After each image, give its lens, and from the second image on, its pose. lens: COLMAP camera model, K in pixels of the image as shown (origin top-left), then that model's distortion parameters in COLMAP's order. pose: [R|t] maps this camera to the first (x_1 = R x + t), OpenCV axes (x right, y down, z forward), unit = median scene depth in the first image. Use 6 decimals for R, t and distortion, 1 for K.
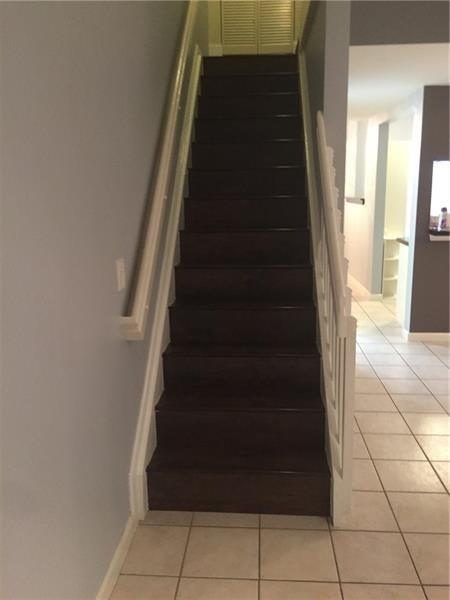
lens RADIAL K [[512.8, 0, 225.0], [0, 512.8, 300.0], [0, 0, 1]] dist [0.028083, 0.000316]
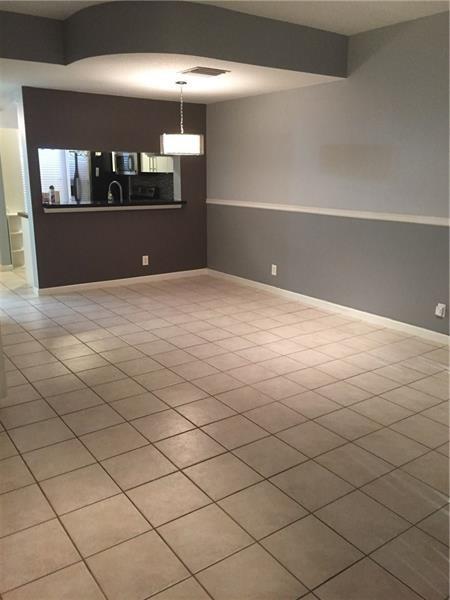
lens RADIAL K [[512.8, 0, 225.0], [0, 512.8, 300.0], [0, 0, 1]] dist [0.028083, 0.000316]
pose [[0.768224, -0.129191, 0.627010, -0.074938], [0.112083, 0.991441, 0.066954, 0.057746], [-0.630293, 0.018841, 0.776129, -0.234536]]
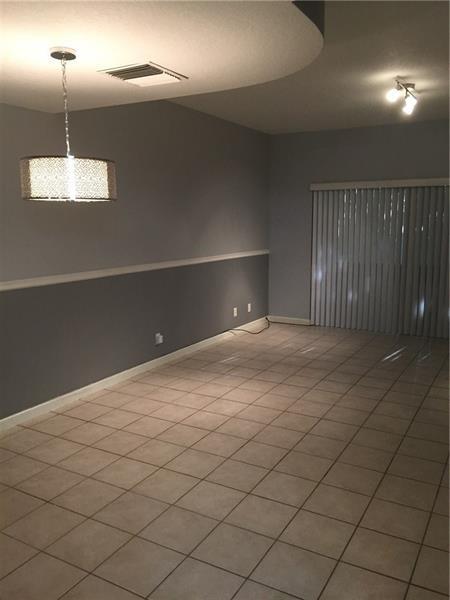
lens RADIAL K [[511.0, 0, 225.0], [0, 511.0, 300.0], [0, 0, 1]] dist [-0.005201, -0.002794]
pose [[-0.905257, -0.034451, 0.423465, 0.241772], [0.120898, 0.934614, 0.334485, -0.272554], [-0.407300, 0.353991, -0.841901, 1.200545]]
